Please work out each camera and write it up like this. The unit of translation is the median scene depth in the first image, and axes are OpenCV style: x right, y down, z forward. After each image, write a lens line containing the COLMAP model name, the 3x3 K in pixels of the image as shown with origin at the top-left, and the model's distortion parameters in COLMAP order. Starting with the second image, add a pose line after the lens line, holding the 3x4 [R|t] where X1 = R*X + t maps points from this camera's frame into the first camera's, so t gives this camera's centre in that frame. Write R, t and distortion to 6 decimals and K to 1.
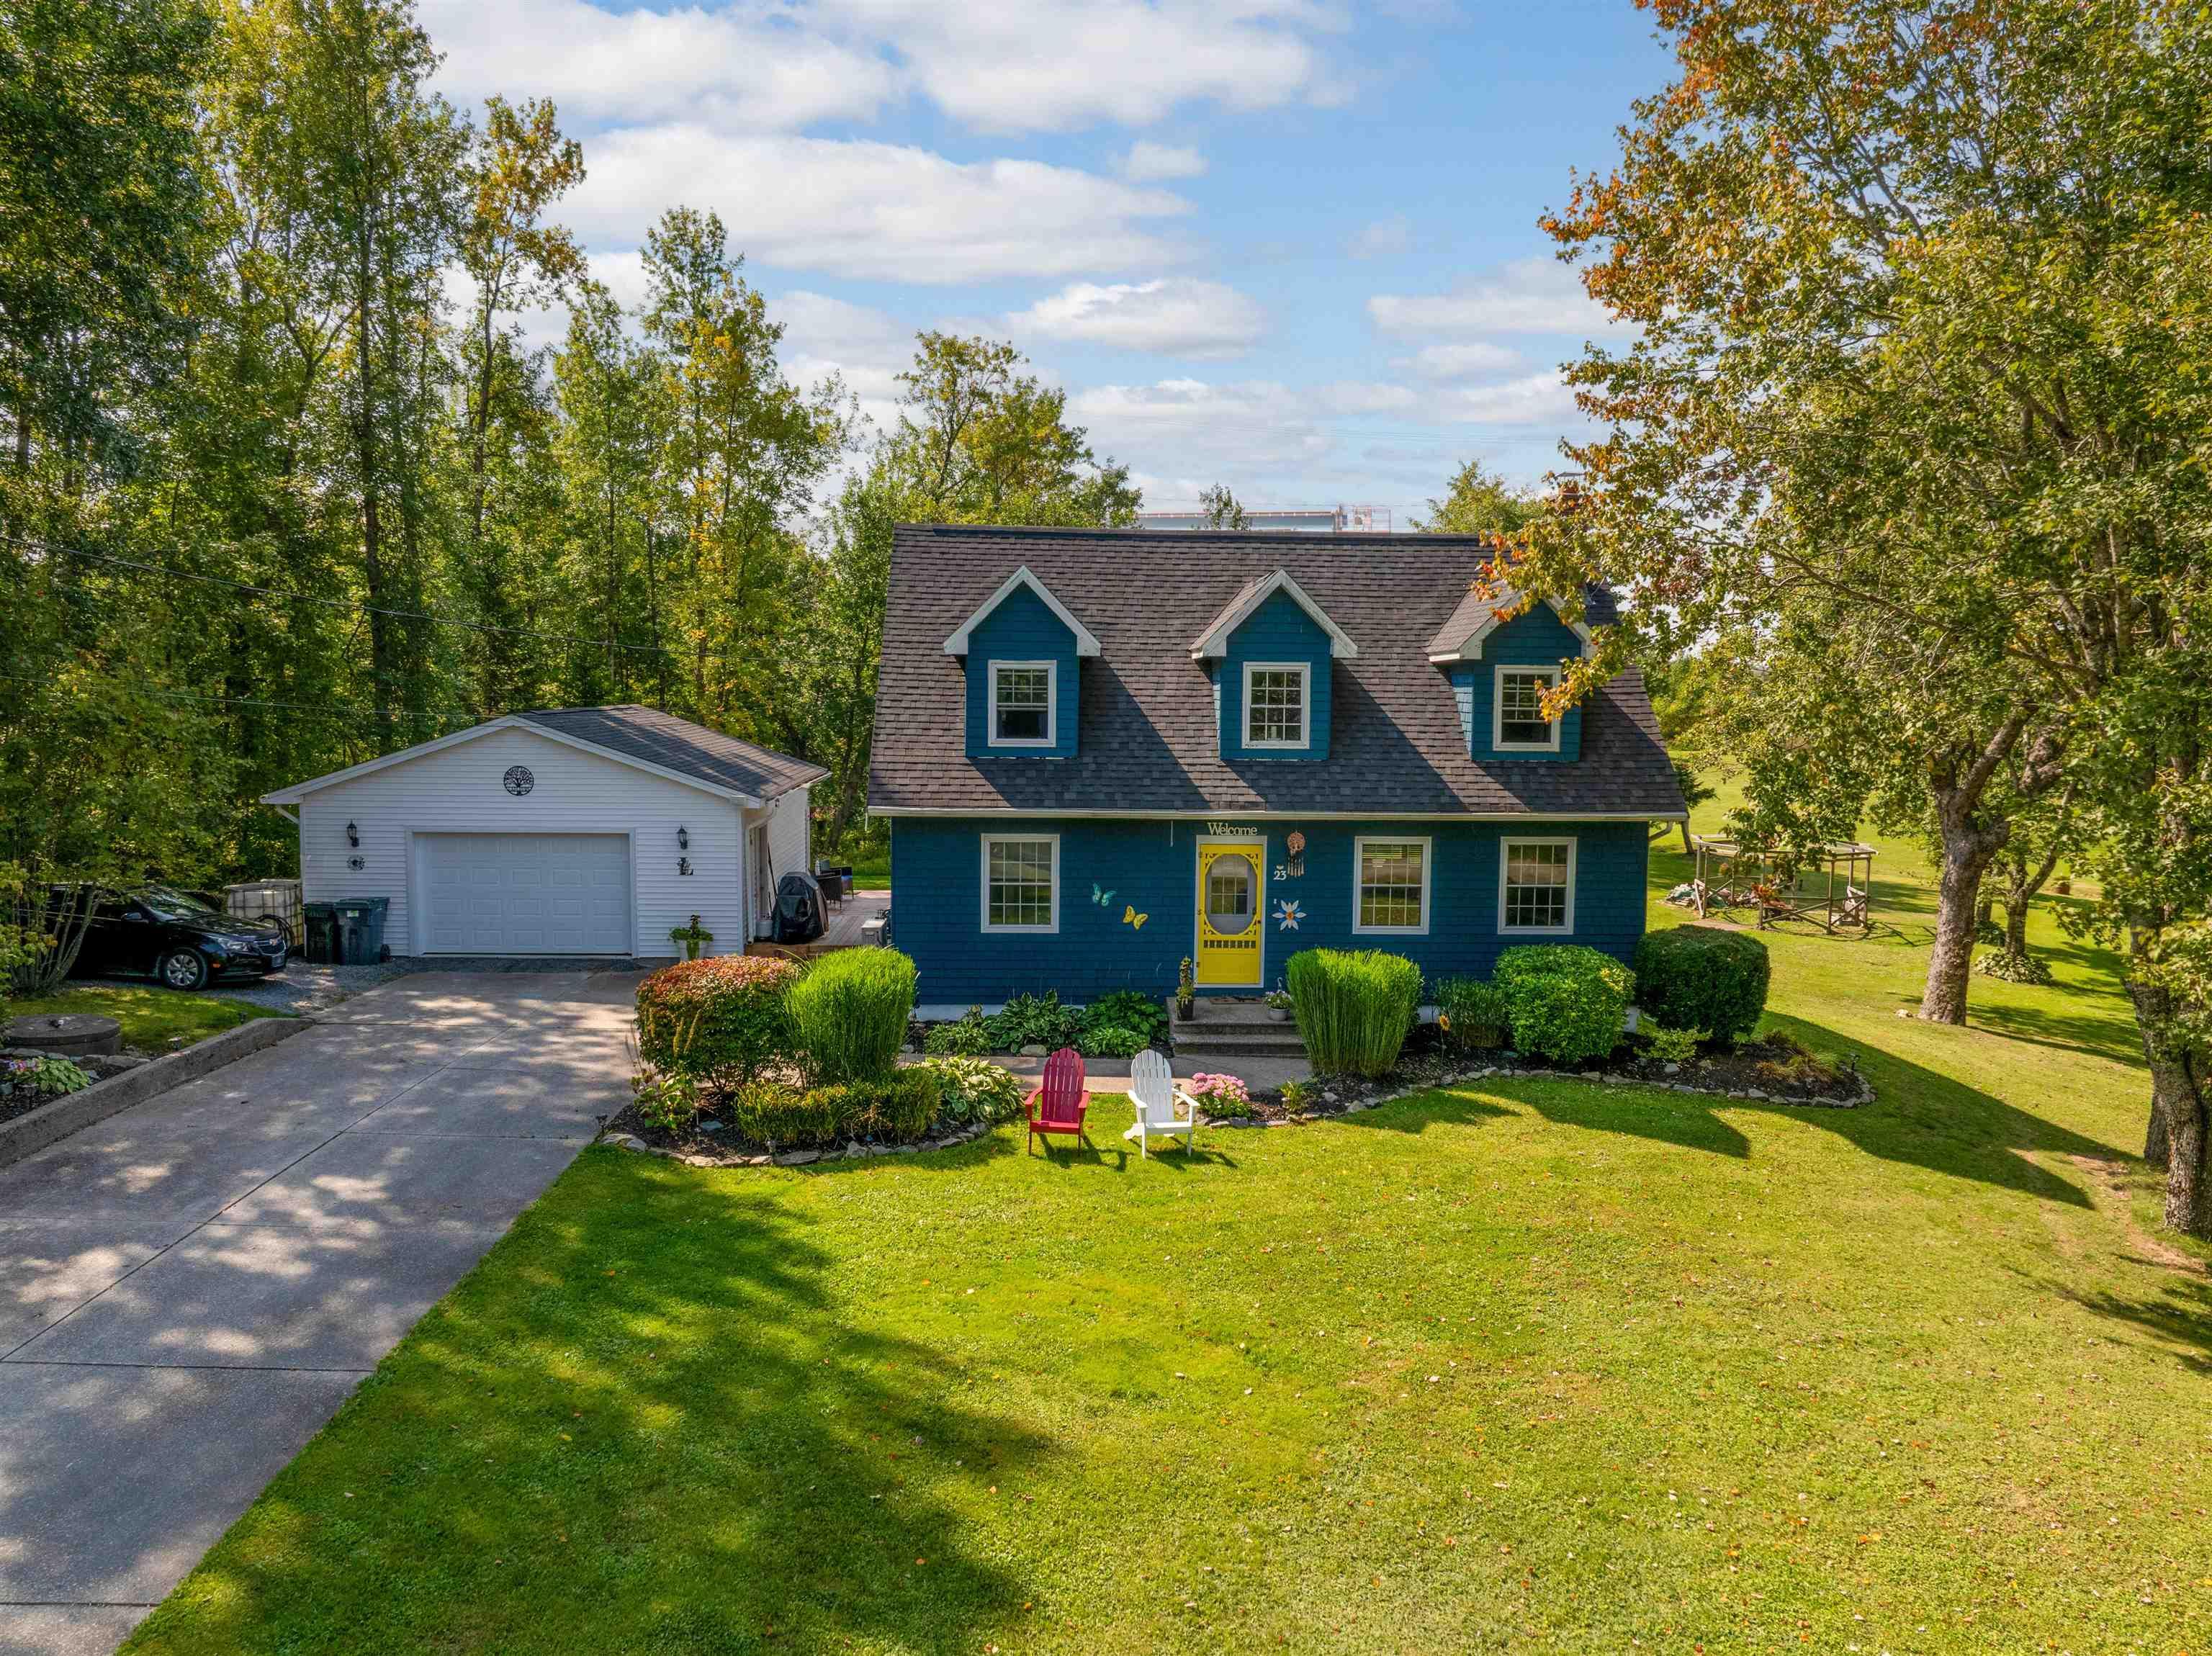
lens RADIAL K [[1561.9, 0, 1106.0], [0, 1561.9, 828.0], [0, 0, 1]] dist [-0.035521, 0.009753]
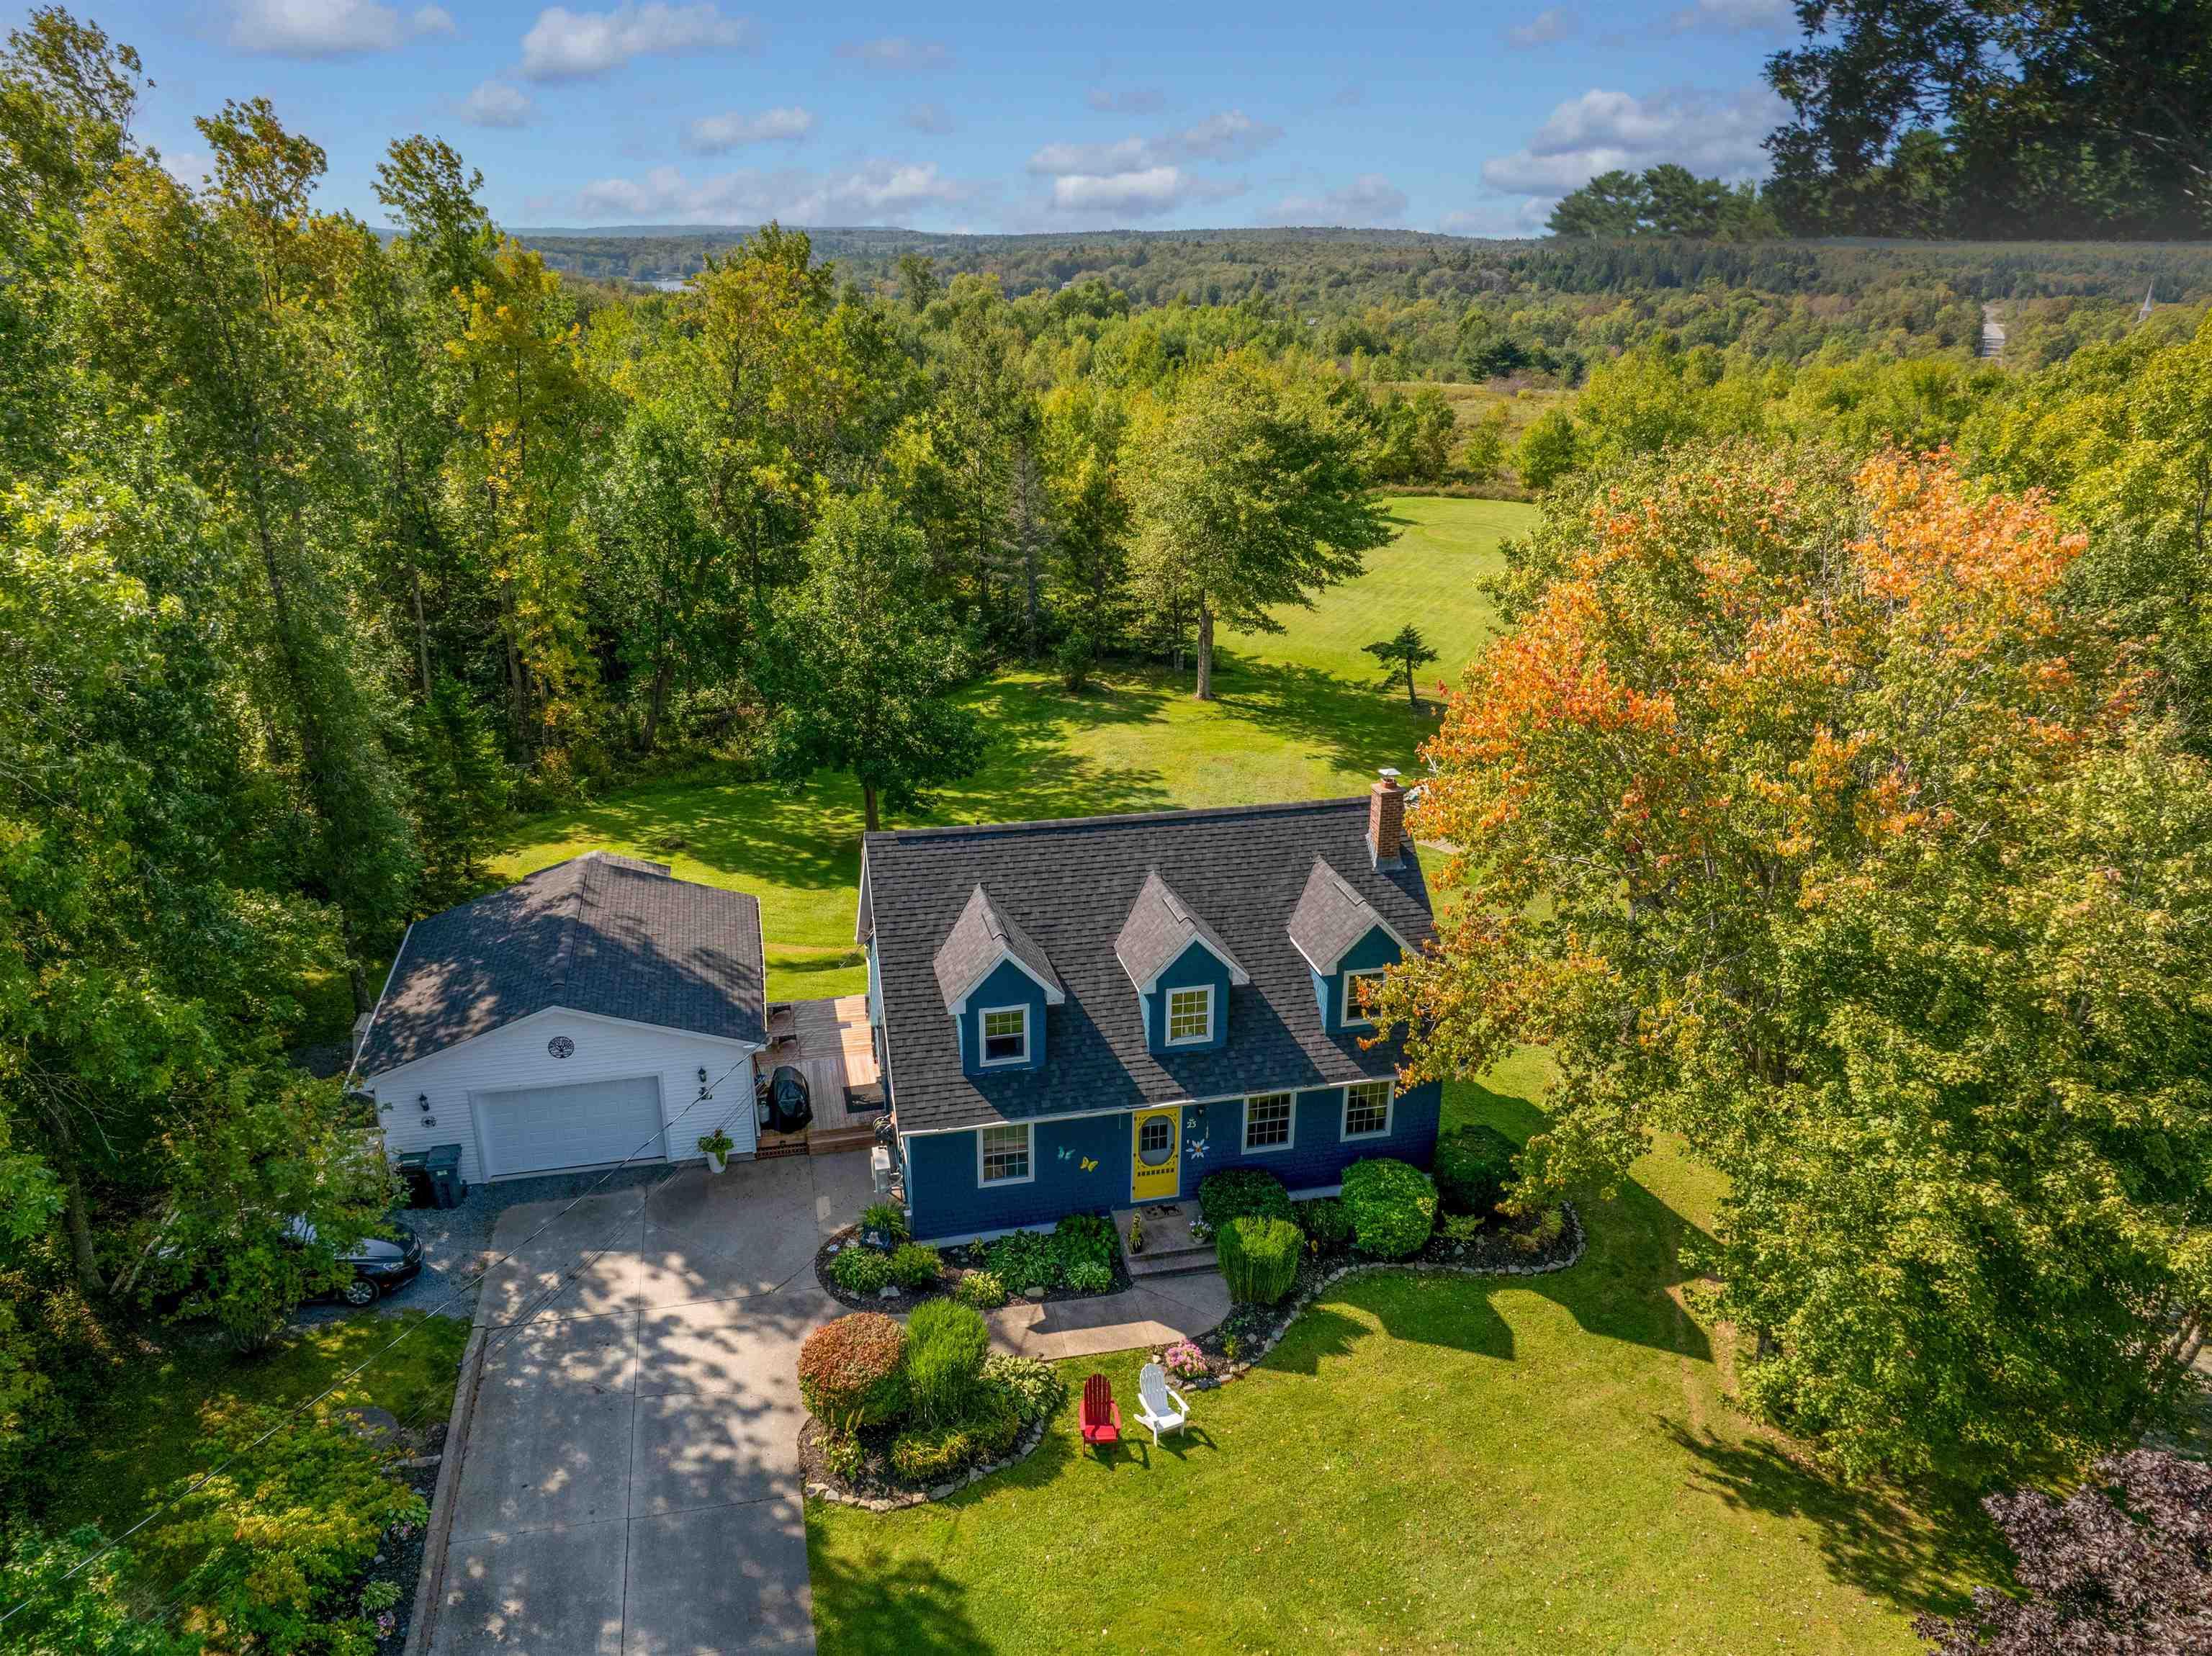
lens RADIAL K [[1553.2, 0, 1106.0], [0, 1553.2, 828.0], [0, 0, 1]] dist [-0.038428, -0.005442]
pose [[0.980258, -0.071360, 0.184395, -0.206862], [0.019631, 0.963119, 0.268359, -0.622730], [-0.196744, -0.259442, 0.945506, -0.222753]]
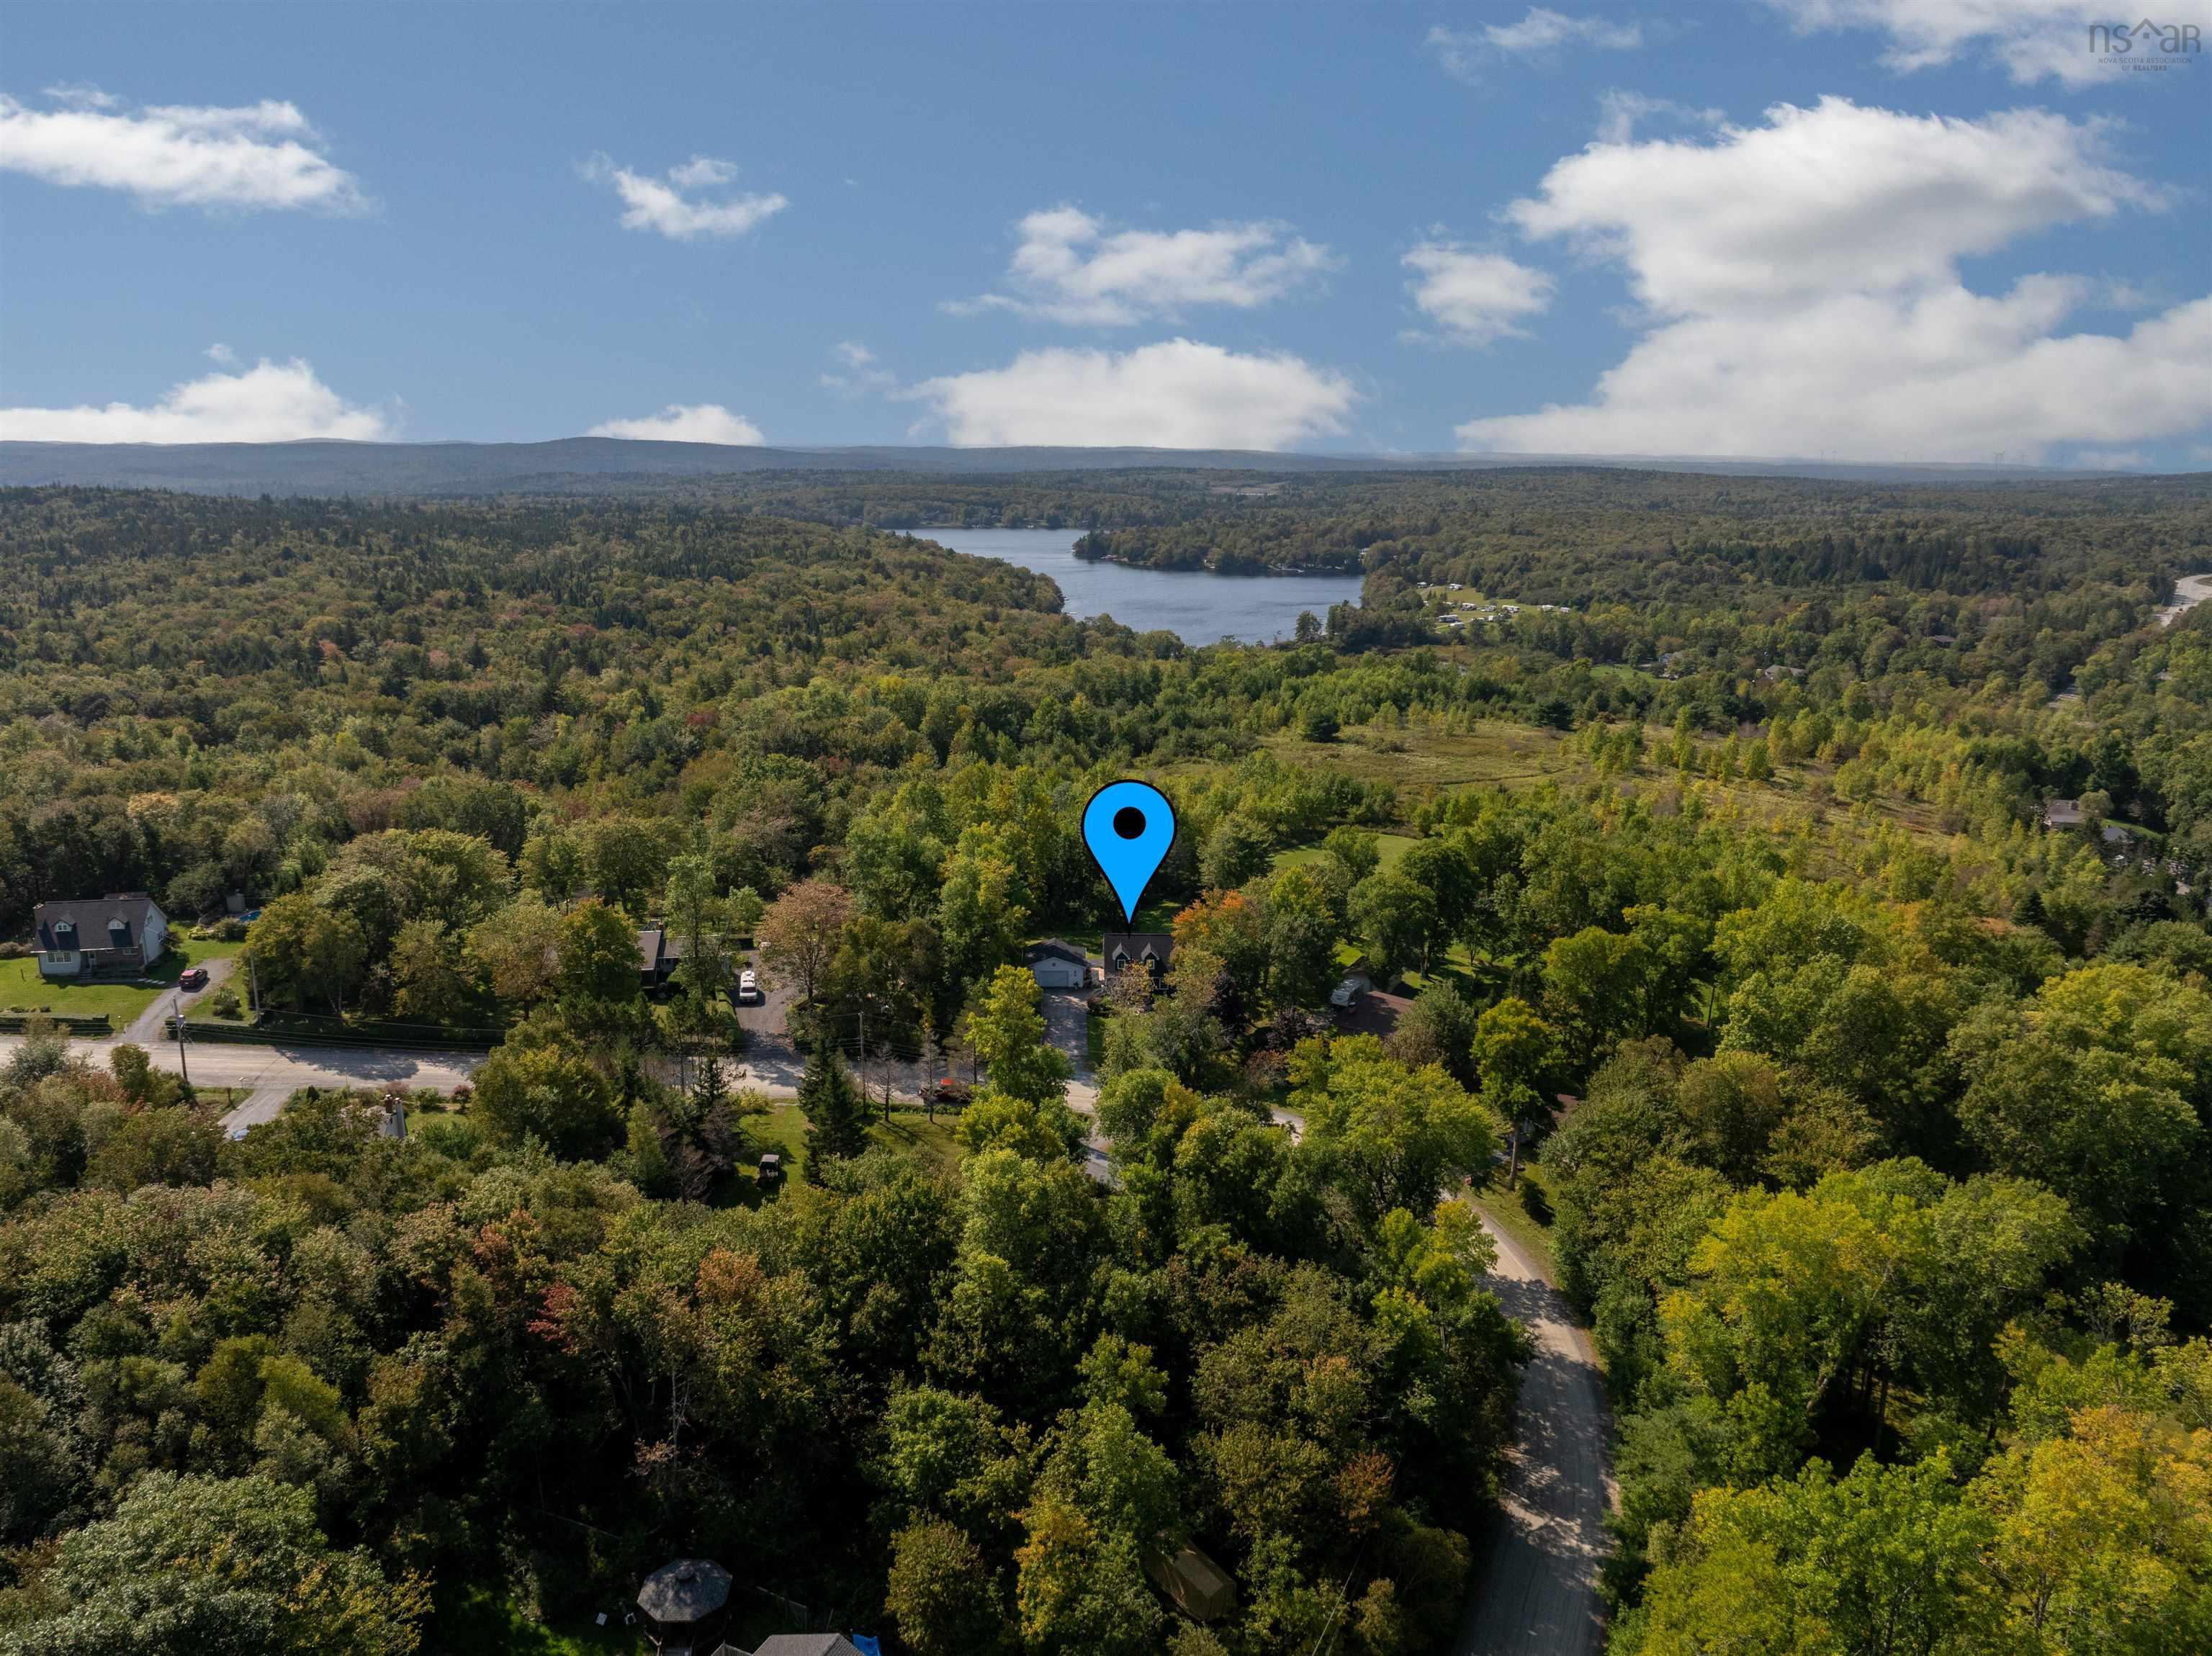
lens RADIAL K [[1553.2, 0, 1106.0], [0, 1553.2, 828.0], [0, 0, 1]] dist [-0.038428, -0.005442]
pose [[0.999905, 0.002488, -0.013548, -0.016381], [-0.000514, 0.989604, 0.143819, -2.253288], [0.013765, -0.143798, 0.989511, -8.200635]]
